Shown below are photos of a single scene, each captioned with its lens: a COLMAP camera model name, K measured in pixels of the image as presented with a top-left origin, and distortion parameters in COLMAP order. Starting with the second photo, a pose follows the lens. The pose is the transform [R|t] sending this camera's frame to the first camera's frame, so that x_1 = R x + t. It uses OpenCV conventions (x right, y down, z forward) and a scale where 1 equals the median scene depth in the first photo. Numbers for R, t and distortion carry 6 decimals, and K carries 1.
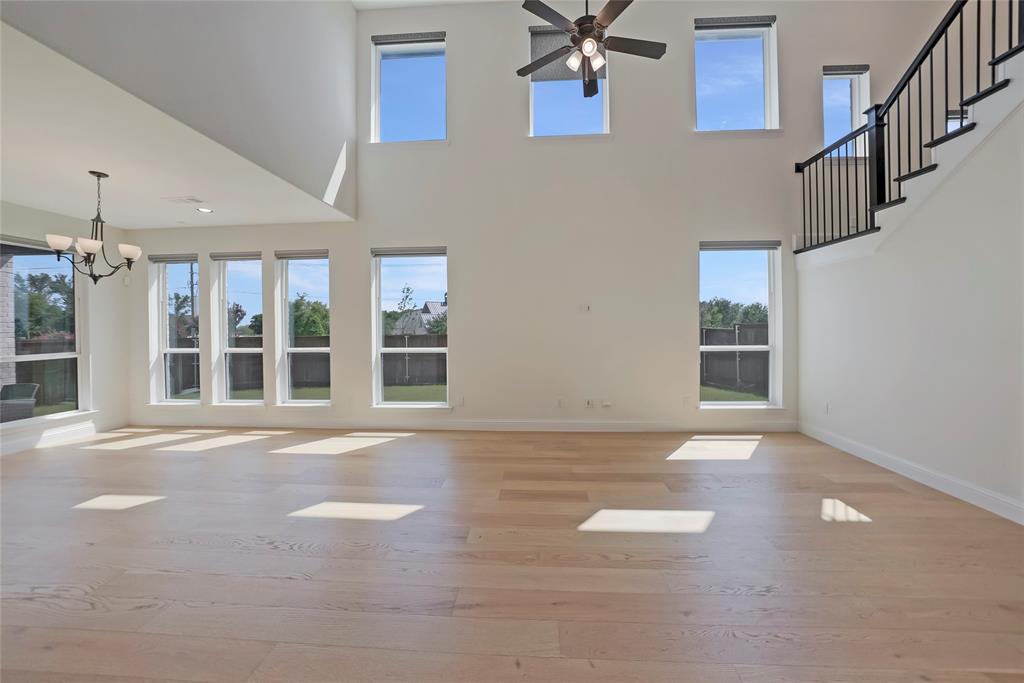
lens RADIAL K [[354.9, 0, 516.1], [0, 354.9, 334.3], [0, 0, 1]] dist [0.000018, 0.000020]
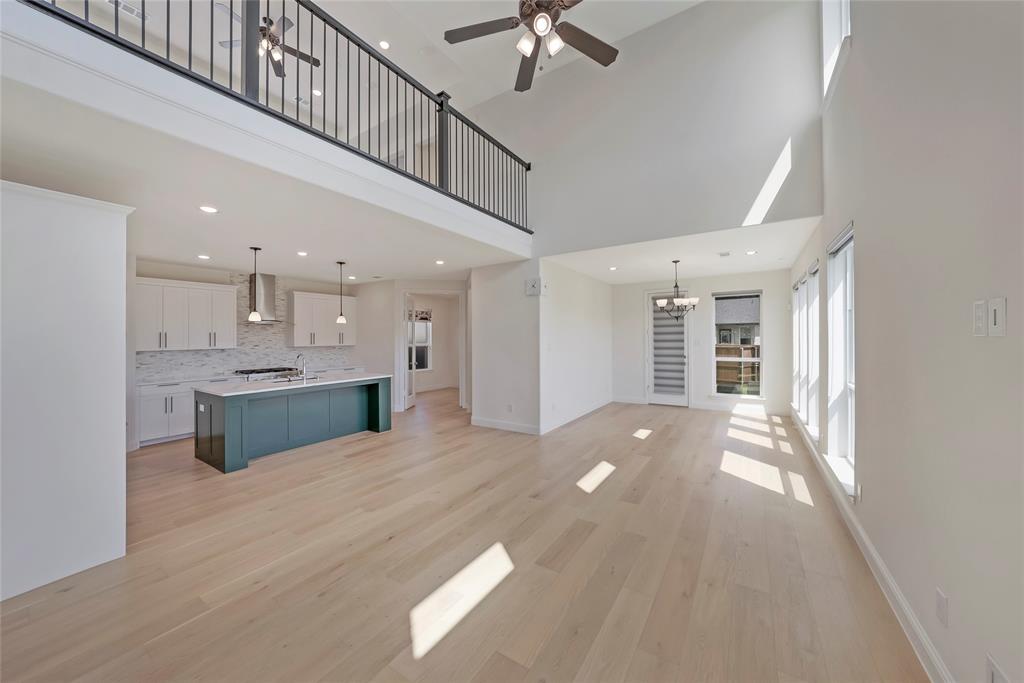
lens RADIAL K [[354.9, 0, 516.1], [0, 354.9, 334.3], [0, 0, 1]] dist [0.000018, 0.000020]
pose [[-0.498071, 0.005728, -0.867117, 0.636170], [-0.000950, 0.999974, 0.007152, -0.066255], [0.867135, 0.004386, -0.498053, 0.908534]]
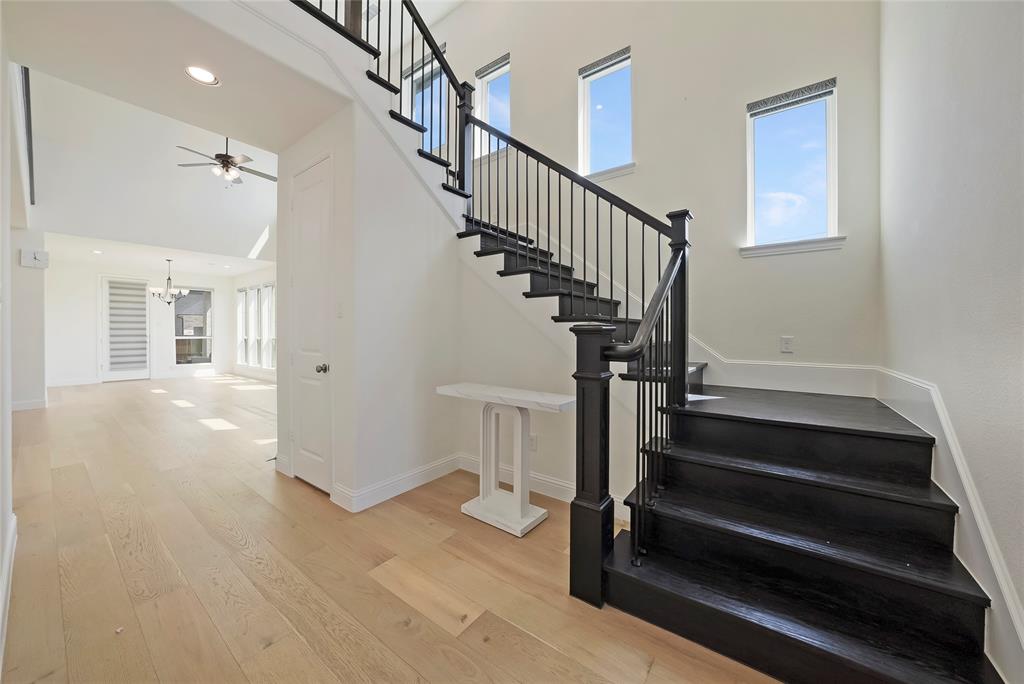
lens RADIAL K [[354.9, 0, 516.1], [0, 354.9, 334.8], [0, 0, 1]] dist [0.000018, 0.000020]
pose [[0.841397, 0.015493, -0.540195, 1.587138], [-0.016271, 0.999862, 0.003333, 0.004744], [0.540172, 0.005985, 0.841533, 0.203468]]
